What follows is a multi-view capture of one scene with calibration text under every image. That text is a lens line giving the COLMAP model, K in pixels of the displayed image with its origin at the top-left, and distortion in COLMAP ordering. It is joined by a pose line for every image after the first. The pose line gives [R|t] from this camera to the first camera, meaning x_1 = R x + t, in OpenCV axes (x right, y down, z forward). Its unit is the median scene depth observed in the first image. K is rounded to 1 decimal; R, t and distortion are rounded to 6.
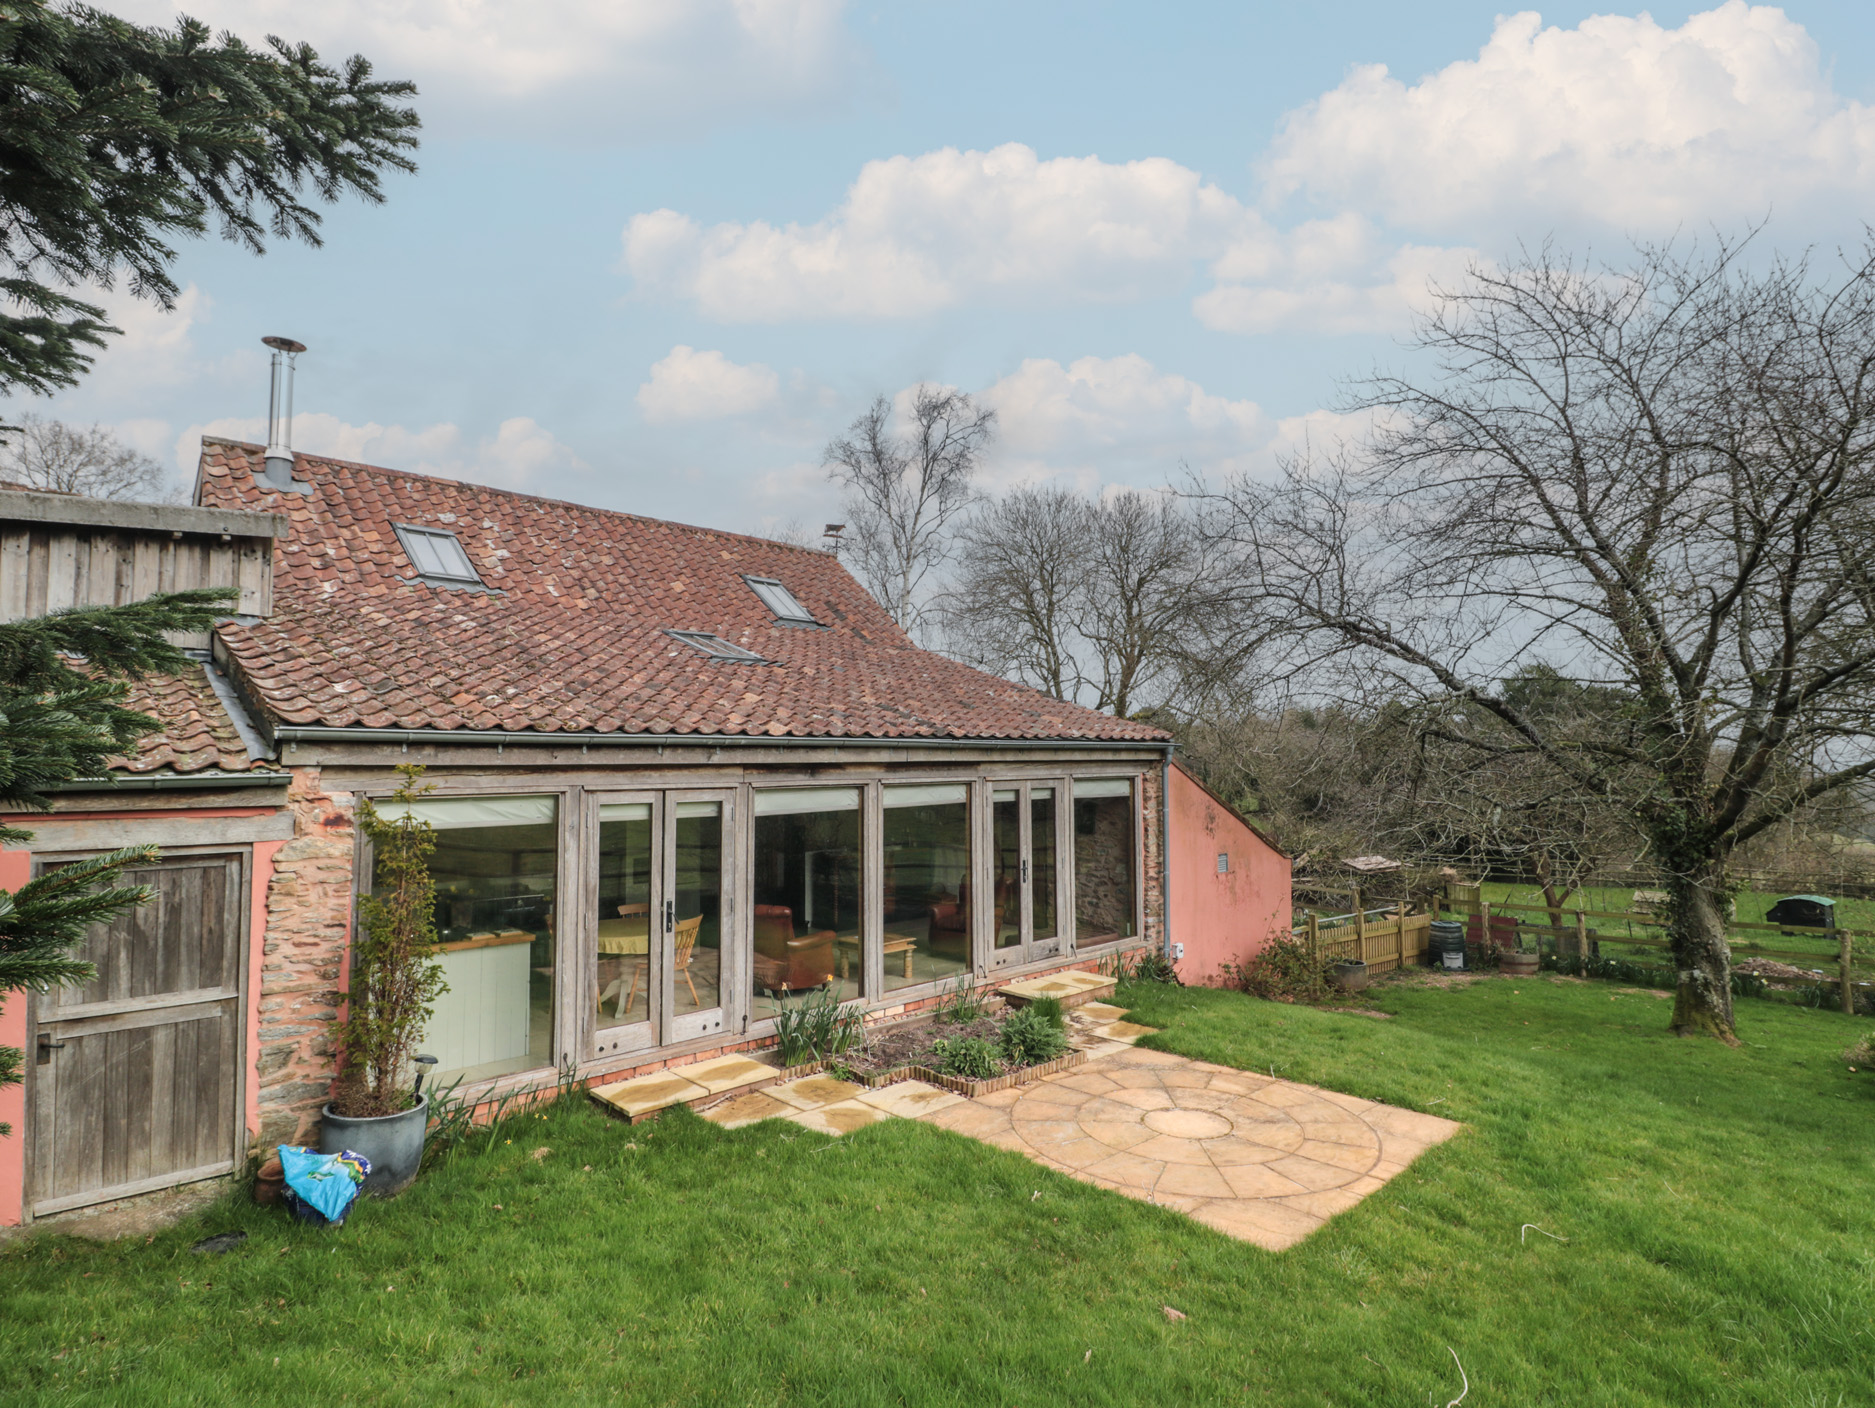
lens RADIAL K [[991.4, 0, 940.0], [0, 991.4, 698.0], [0, 0, 1]] dist [0.001226, -0.013484]
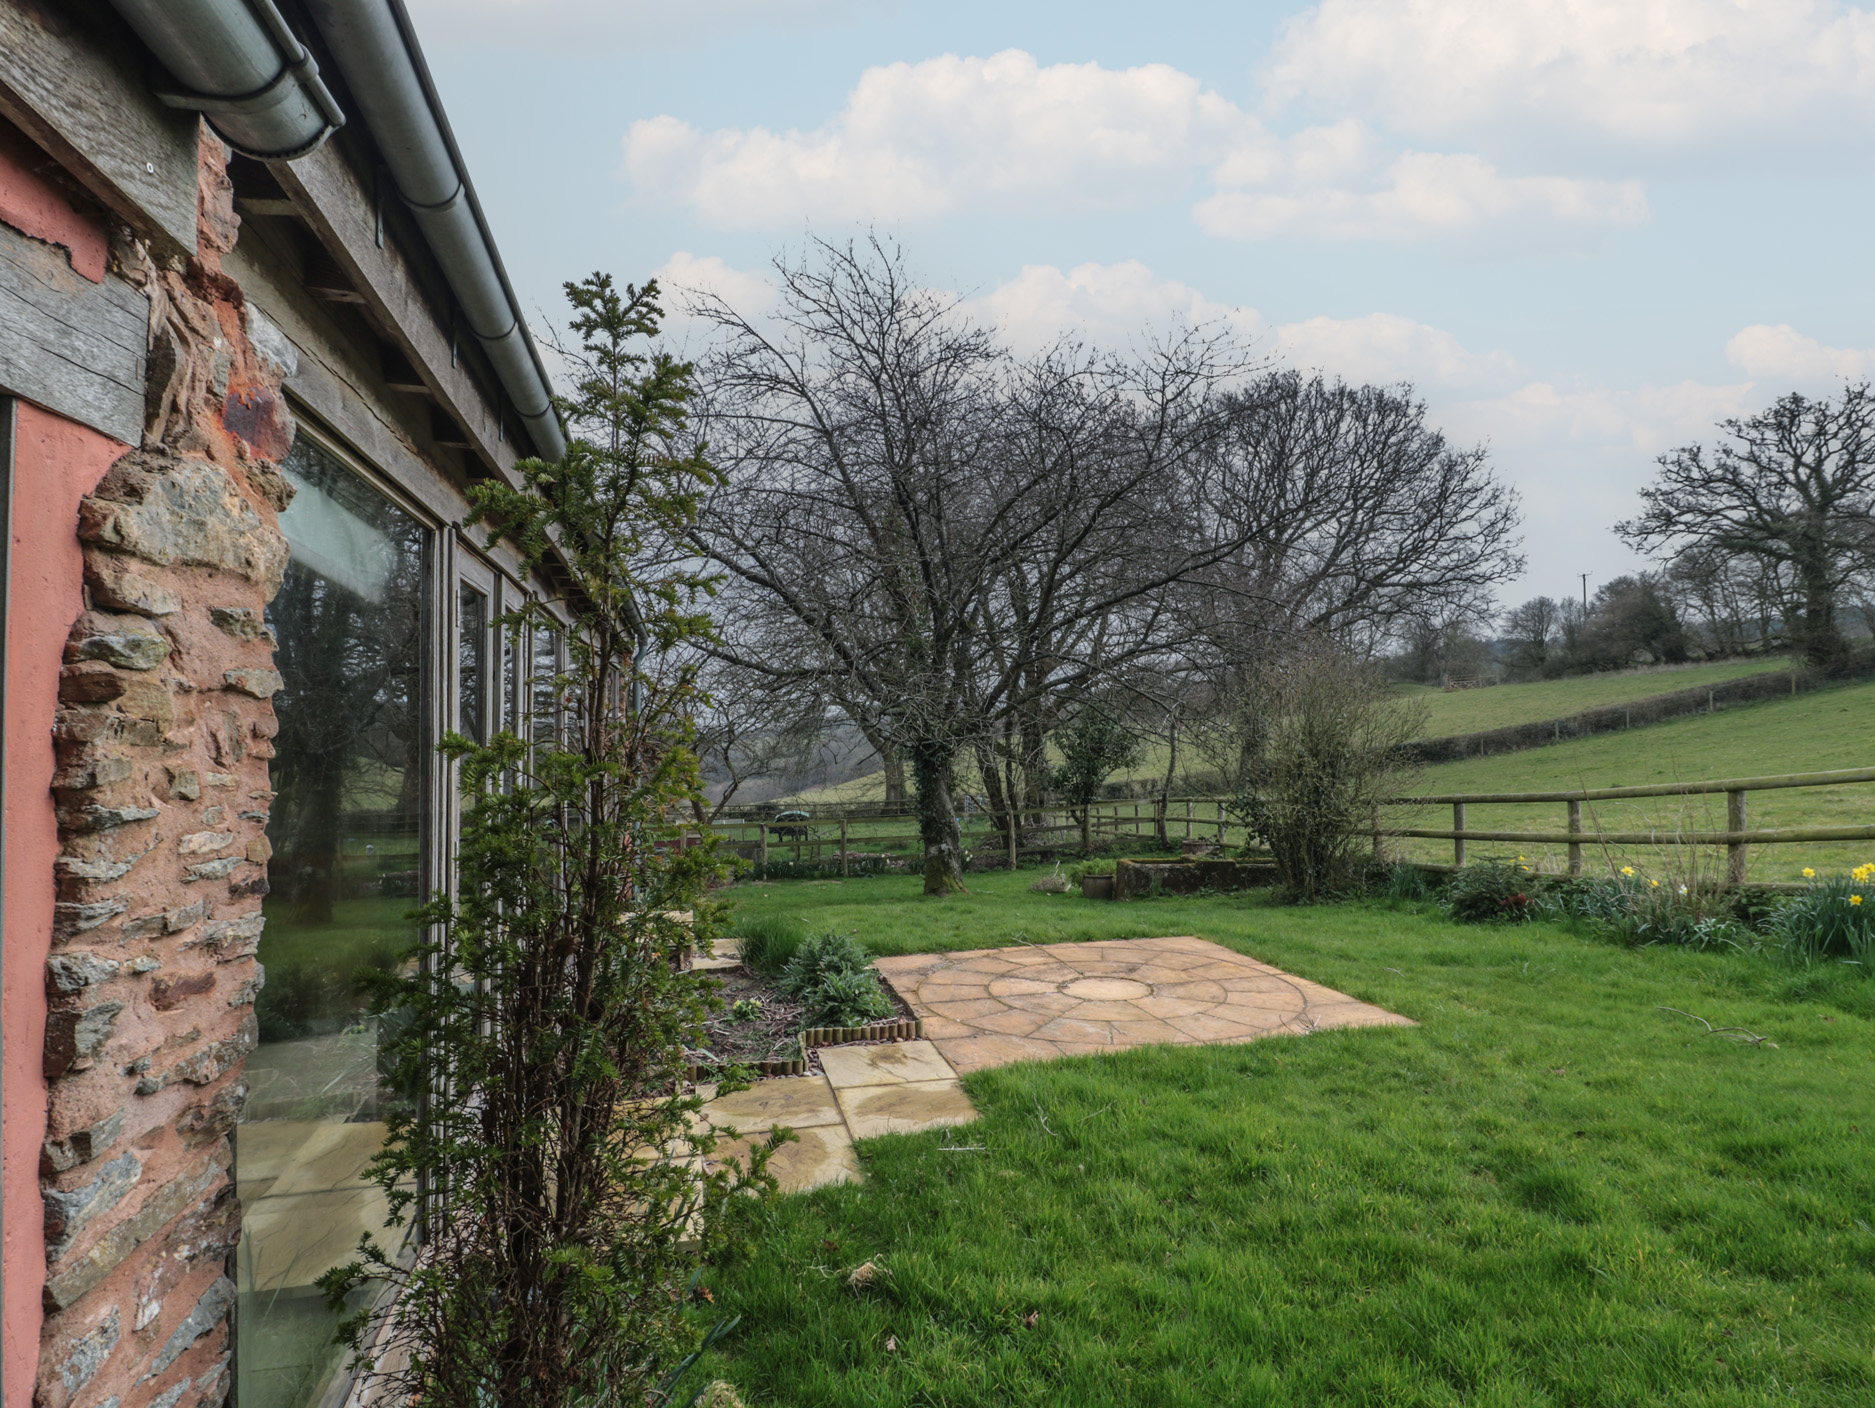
lens RADIAL K [[991.4, 0, 940.0], [0, 991.4, 698.0], [0, 0, 1]] dist [0.001226, -0.013484]
pose [[0.487867, 0.026312, 0.872521, -0.641454], [-0.047624, 0.998859, -0.003493, 0.158892], [-0.871618, -0.039849, 0.488563, 0.667461]]
